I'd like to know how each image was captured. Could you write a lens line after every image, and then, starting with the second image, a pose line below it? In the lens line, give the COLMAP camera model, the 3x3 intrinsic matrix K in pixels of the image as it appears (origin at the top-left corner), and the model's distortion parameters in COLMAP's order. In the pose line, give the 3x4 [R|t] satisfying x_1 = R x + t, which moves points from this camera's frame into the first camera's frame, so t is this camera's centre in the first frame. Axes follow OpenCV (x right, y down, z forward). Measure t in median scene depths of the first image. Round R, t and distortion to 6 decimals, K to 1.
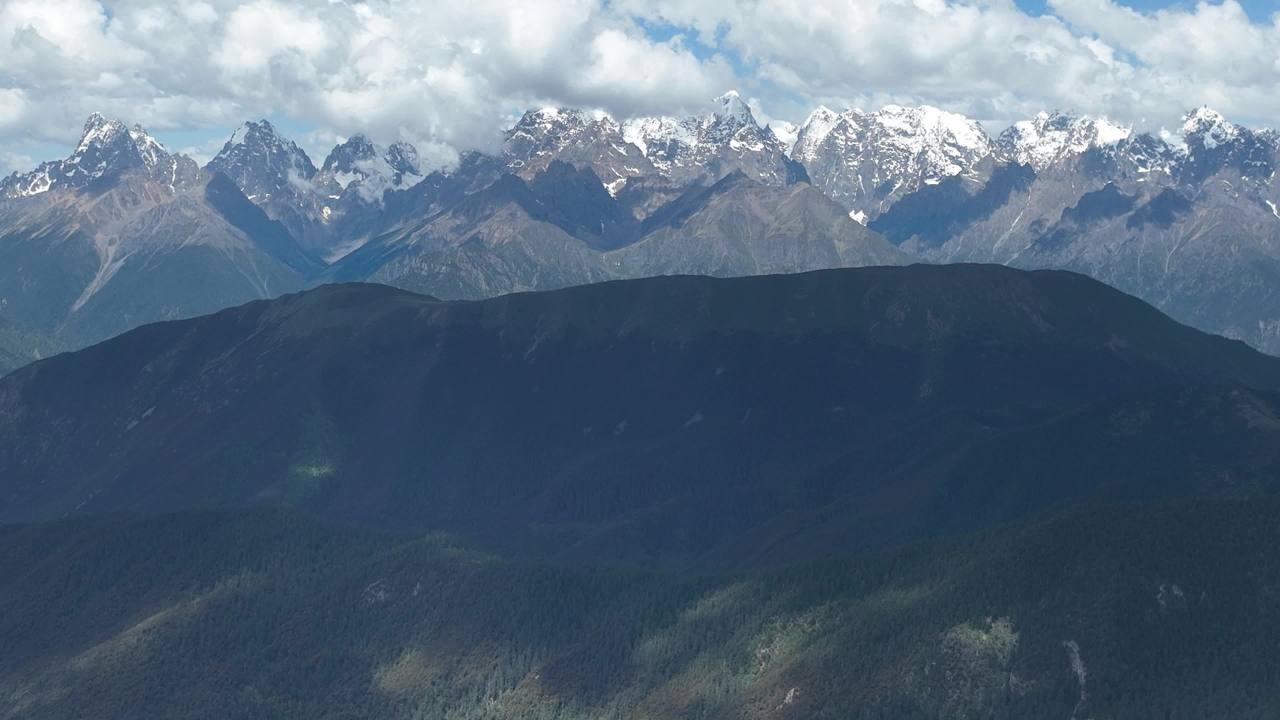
lens RADIAL K [[2012.6, 0, 646.1], [0, 2012.6, 352.9], [0, 0, 1]] dist [0.001718, 0.000000]
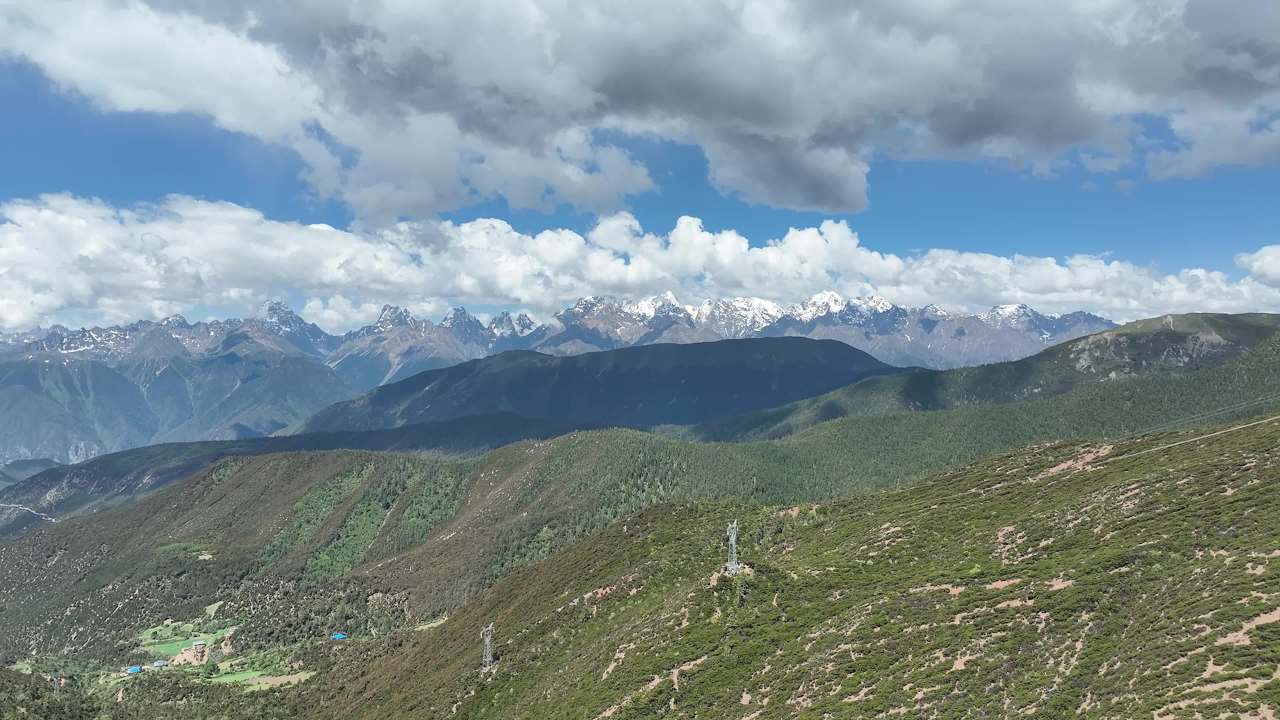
lens RADIAL K [[897.5, 0, 641.5], [0, 897.5, 356.4], [0, 0, 1]] dist [-0.003036, 0.014122]
pose [[0.999717, -0.011630, 0.020761, -0.013235], [0.013158, 0.997091, -0.075082, 0.024208], [-0.019828, 0.075334, 0.996961, -0.004528]]
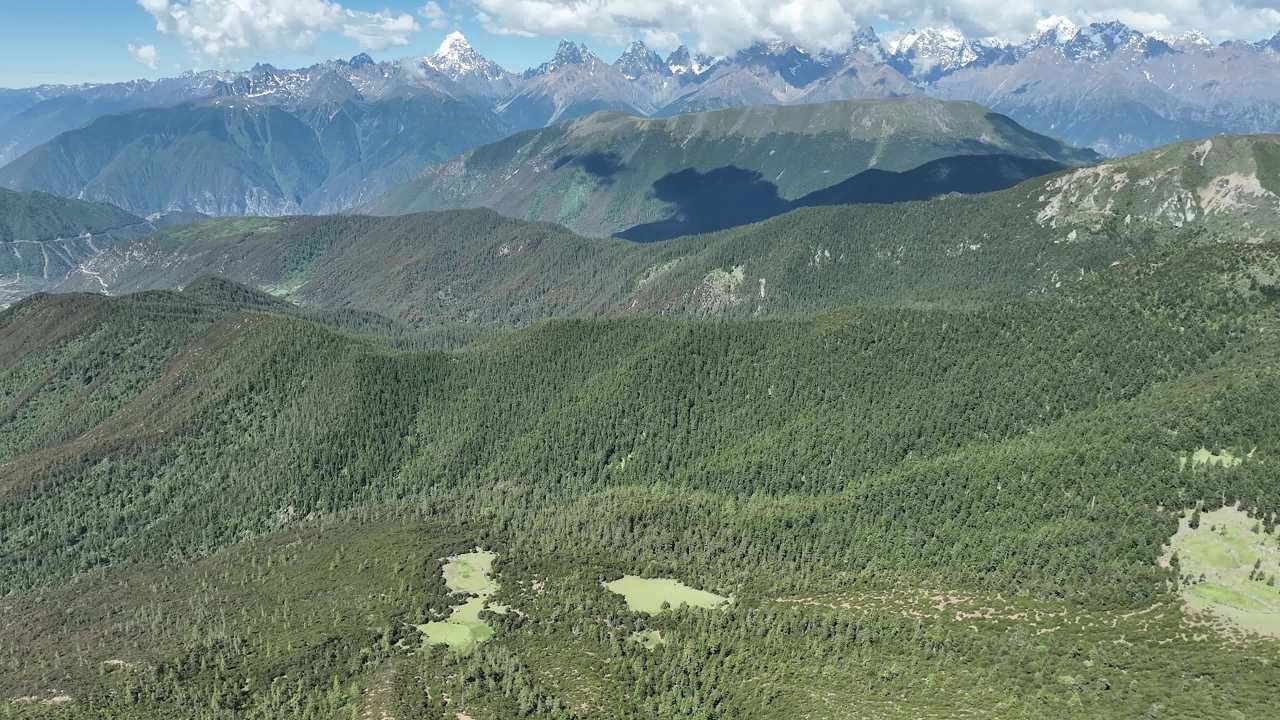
lens RADIAL K [[897.5, 0, 642.2], [0, 897.5, 356.5], [0, 0, 1]] dist [-0.003036, 0.014122]
pose [[0.974802, 0.052996, -0.216684, 0.049810], [-0.004722, 0.976054, 0.217478, 0.005971], [0.223021, -0.210975, 0.951710, 0.030918]]
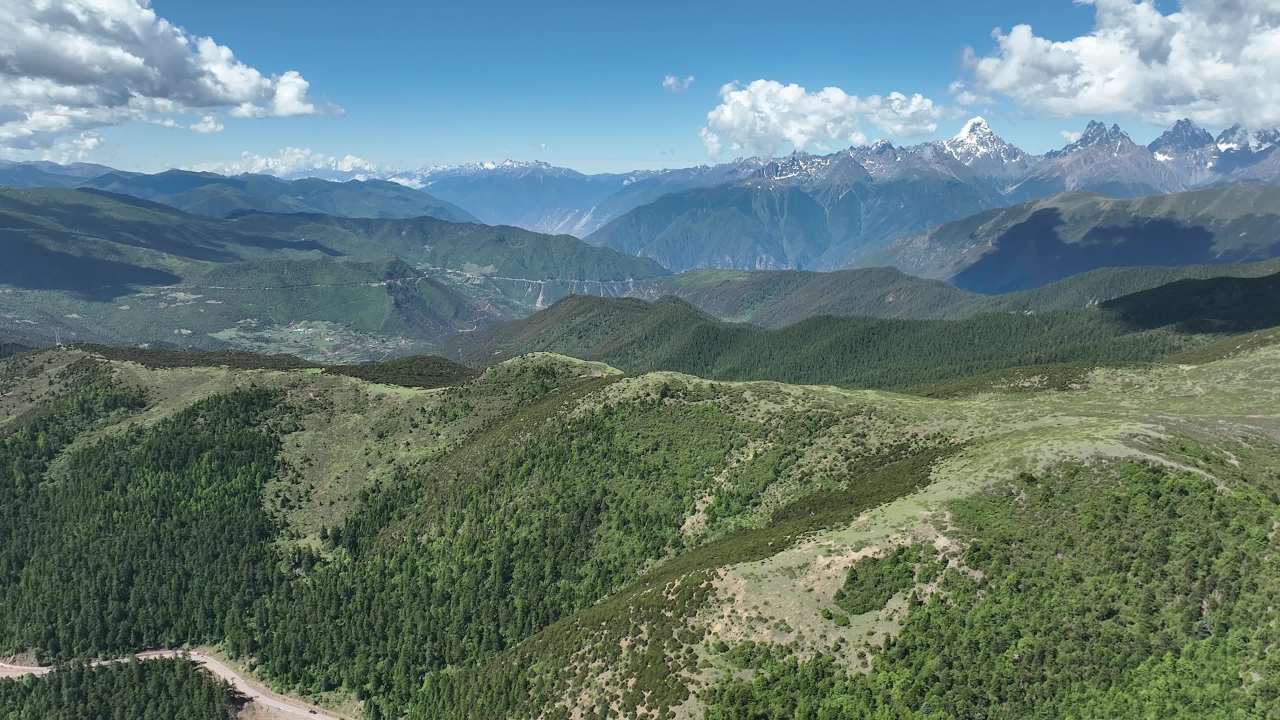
lens RADIAL K [[897.5, 0, 640.6], [0, 897.5, 356.1], [0, 0, 1]] dist [-0.003036, 0.014122]
pose [[0.702312, 0.127630, -0.700335, 0.107519], [-0.036469, 0.988955, 0.143657, 0.009348], [0.710935, -0.075352, 0.699209, -0.007656]]
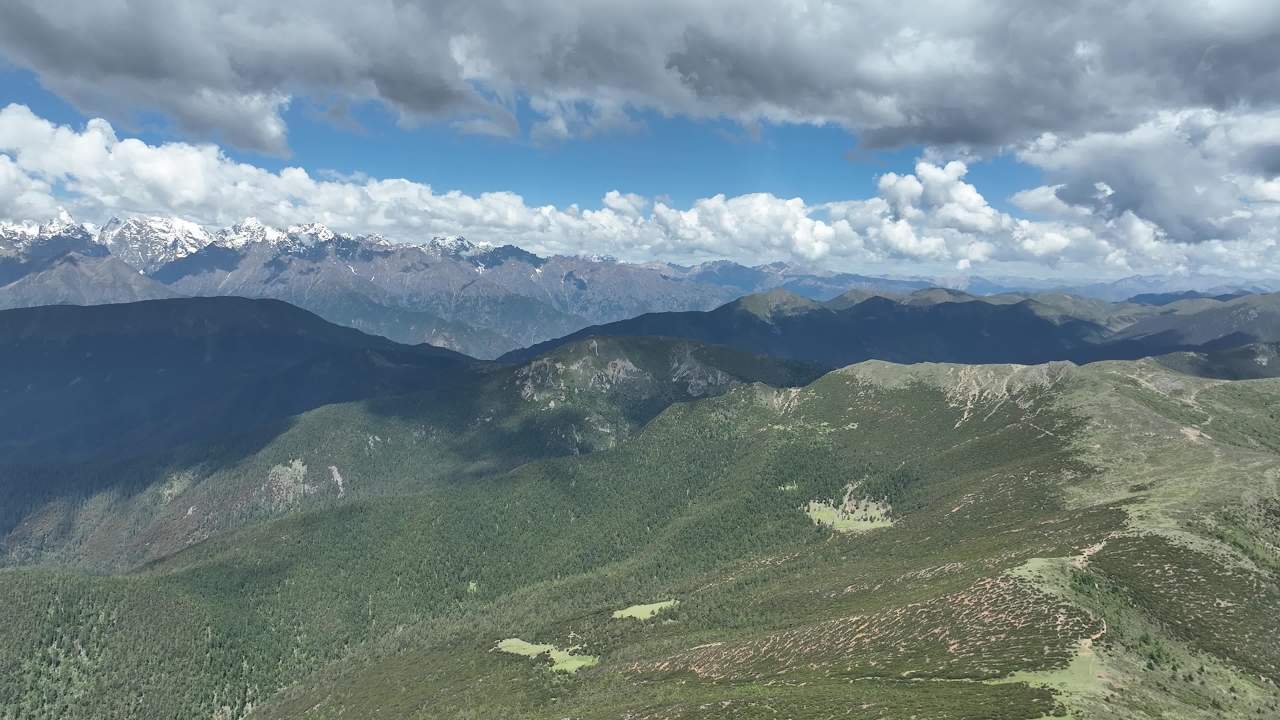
lens RADIAL K [[897.5, 0, 641.0], [0, 897.5, 355.7], [0, 0, 1]] dist [-0.003036, 0.014122]
pose [[0.812451, -0.054246, 0.580501, -0.014141], [0.039914, 0.998501, 0.037445, -0.000392], [-0.581662, -0.007252, 0.813398, -0.000553]]
